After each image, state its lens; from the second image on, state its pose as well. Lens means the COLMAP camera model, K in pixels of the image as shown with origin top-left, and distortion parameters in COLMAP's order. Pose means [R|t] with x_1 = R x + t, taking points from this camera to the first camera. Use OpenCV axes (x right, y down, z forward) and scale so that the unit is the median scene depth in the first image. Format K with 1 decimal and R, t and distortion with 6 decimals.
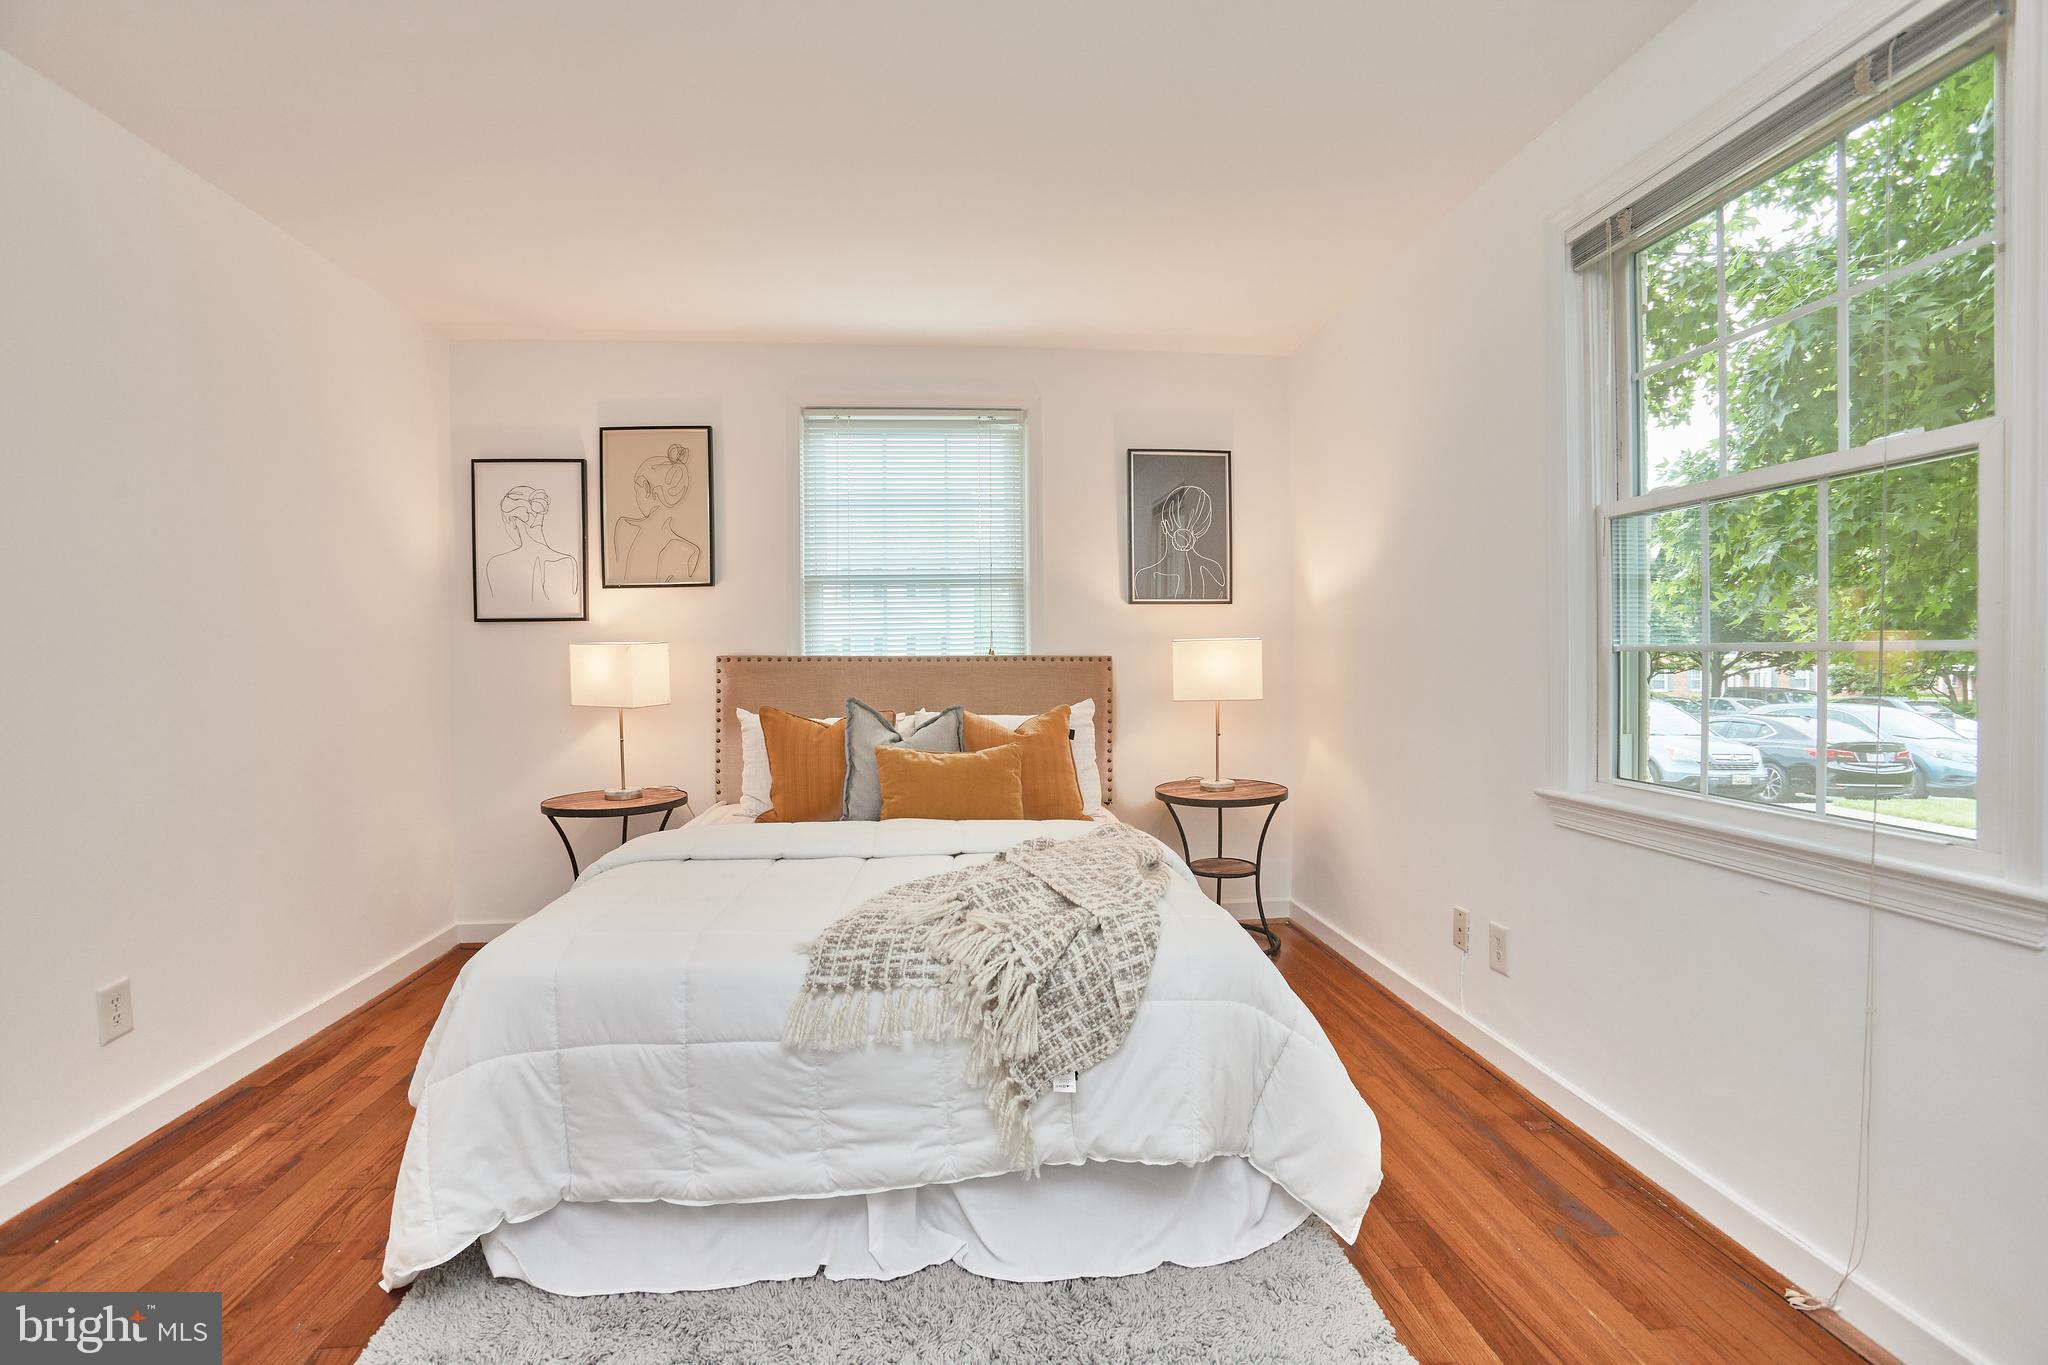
lens RADIAL K [[965.9, 0, 1028.0], [0, 965.9, 644.6], [0, 0, 1]] dist [-0.069117, 0.031735]
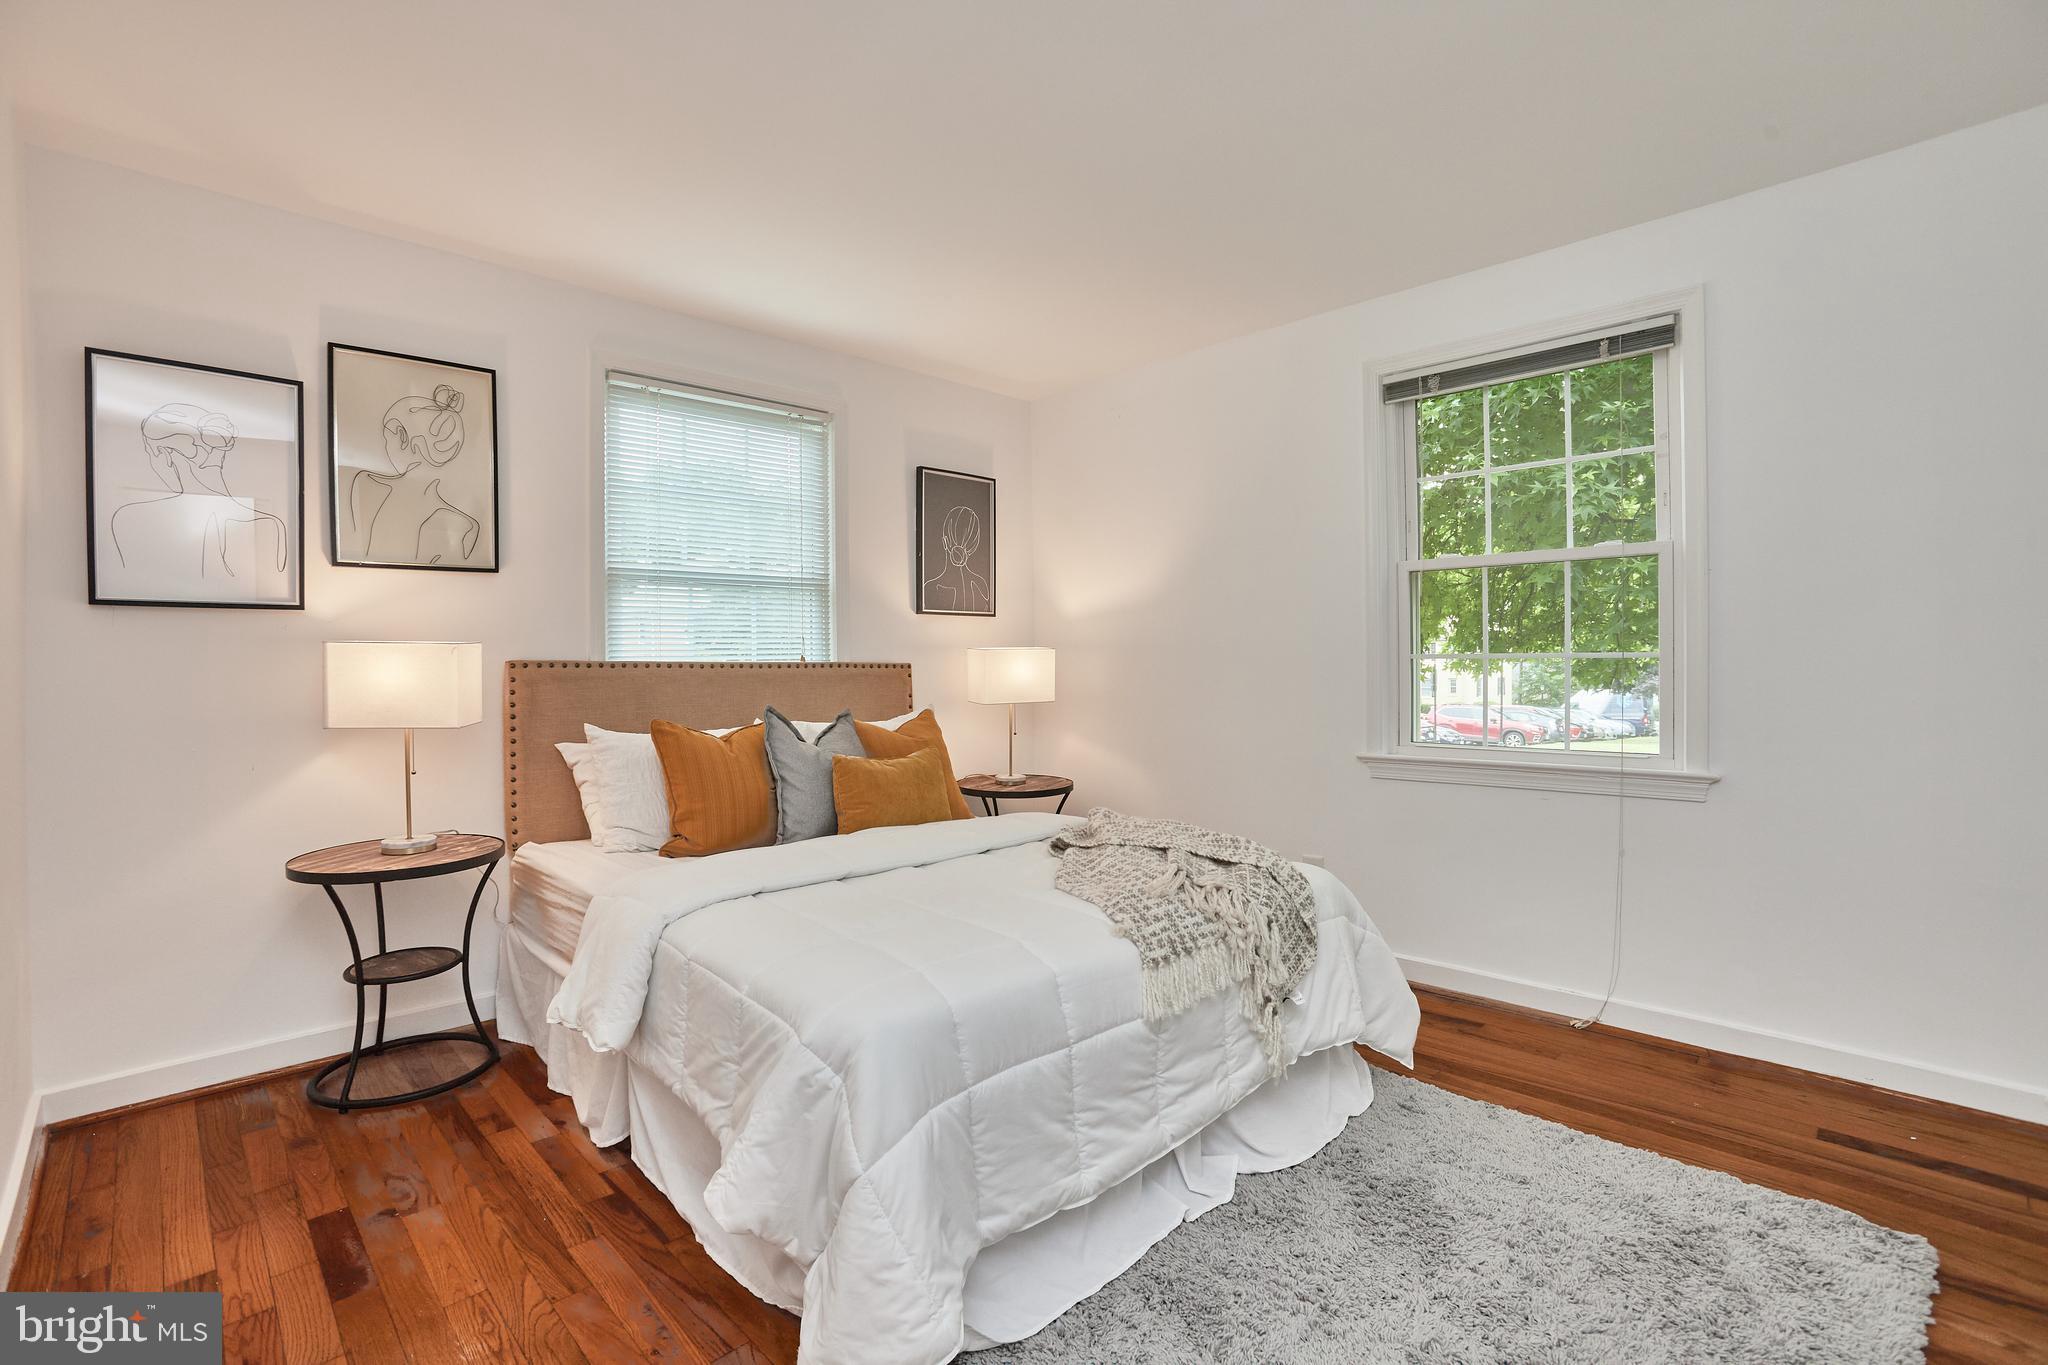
lens RADIAL K [[965.9, 0, 1028.0], [0, 965.9, 644.6], [0, 0, 1]] dist [-0.069117, 0.031735]
pose [[0.771997, 0.016062, 0.635423, -0.486773], [-0.006867, 0.999833, -0.016931, 0.008789], [-0.635589, 0.008707, 0.771979, 0.118529]]
